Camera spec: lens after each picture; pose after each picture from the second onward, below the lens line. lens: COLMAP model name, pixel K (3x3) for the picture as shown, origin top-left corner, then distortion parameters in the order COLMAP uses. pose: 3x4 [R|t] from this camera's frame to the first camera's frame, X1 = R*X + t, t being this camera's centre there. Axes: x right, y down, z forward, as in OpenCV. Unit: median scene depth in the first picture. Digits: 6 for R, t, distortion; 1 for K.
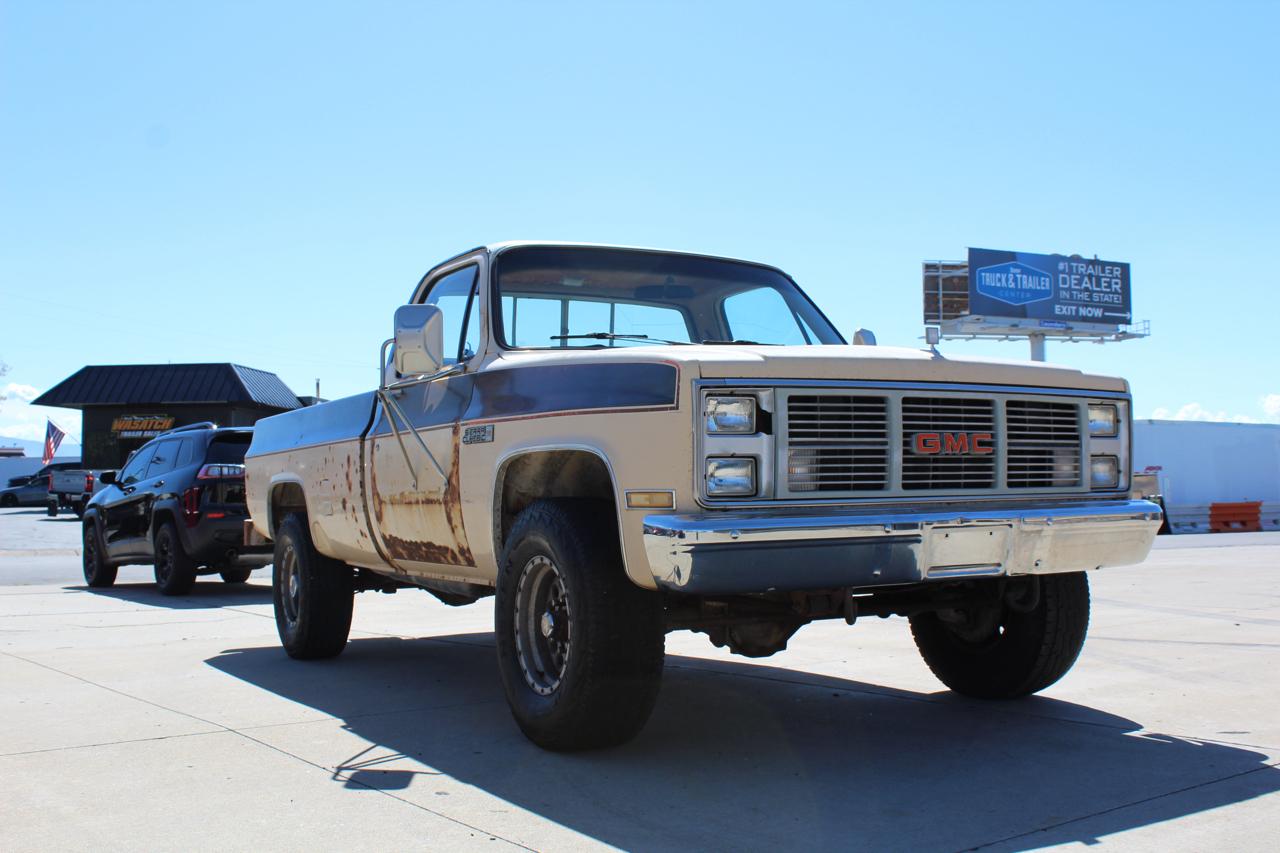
lens RADIAL K [[1316.1, 0, 635.1], [0, 1316.1, 423.5], [0, 0, 1]] dist [-0.098326, 0.000000]
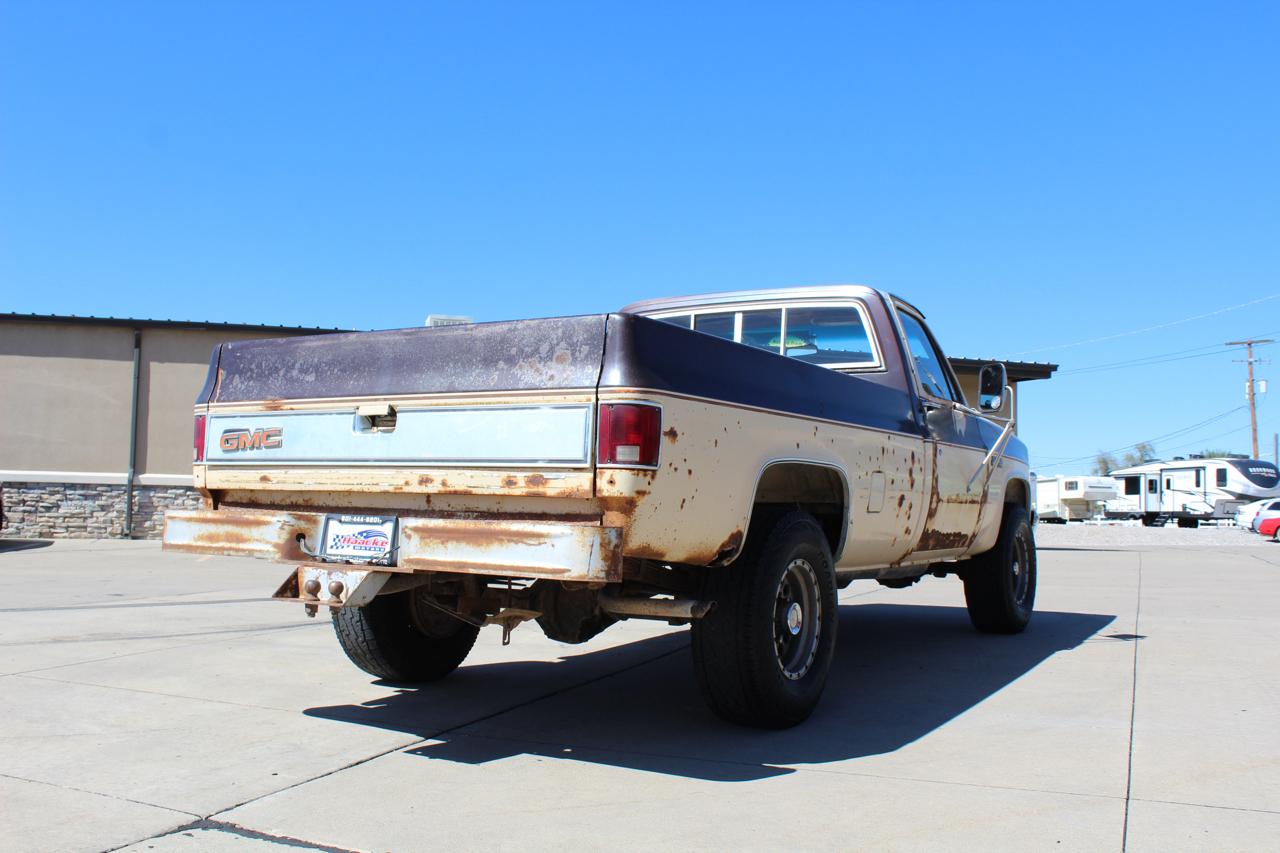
lens RADIAL K [[1195.9, 0, 637.5], [0, 1195.9, 444.1], [0, 0, 1]] dist [-0.098354, 0.000000]
pose [[-0.504529, 0.051168, 0.861877, -1.200886], [-0.058181, 0.993958, -0.093068, 0.154413], [-0.861432, -0.097100, -0.498504, 2.200439]]
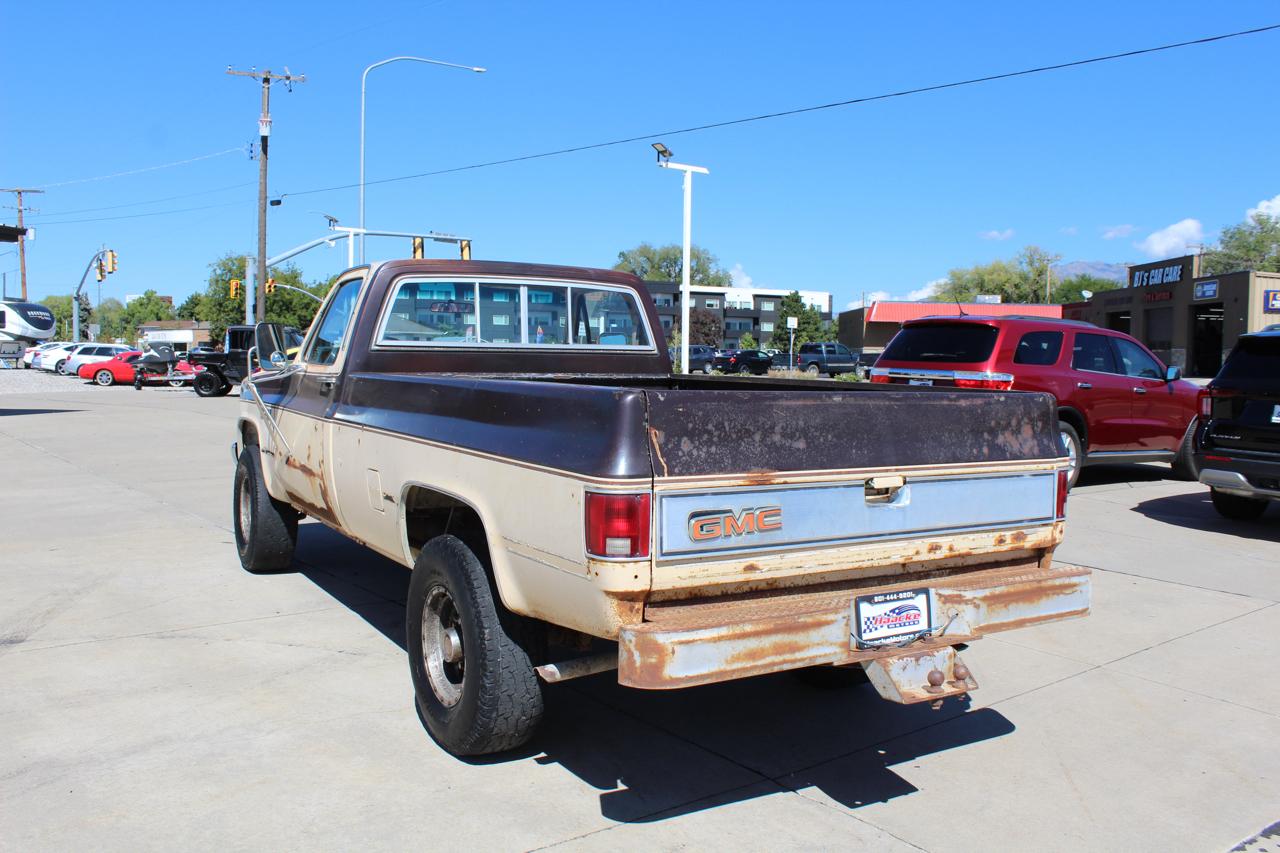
lens RADIAL K [[1094.5, 0, 628.1], [0, 1094.5, 427.8], [0, 0, 1]] dist [-0.163712, 0.136304]
pose [[-0.999302, -0.000423, -0.037348, -0.149722], [-0.000992, 0.999884, 0.015218, 0.011388], [0.037337, 0.015244, -0.999186, 2.682978]]
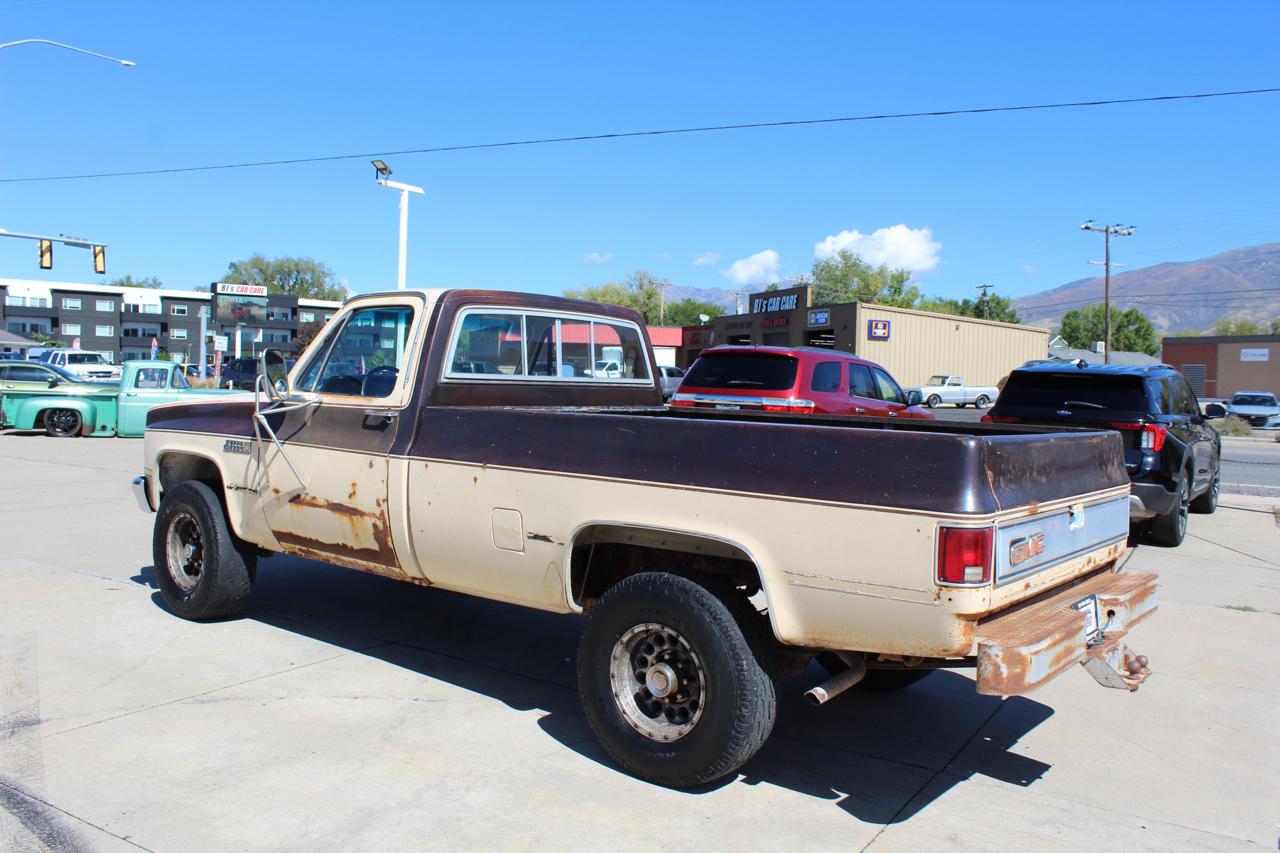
lens RADIAL K [[1094.5, 0, 619.5], [0, 1094.5, 417.9], [0, 0, 1]] dist [-0.163712, 0.136304]
pose [[-0.925020, -0.002254, -0.379912, 0.337518], [0.001116, 0.999962, -0.008649, -0.008182], [0.379917, -0.008424, -0.924982, 2.618719]]
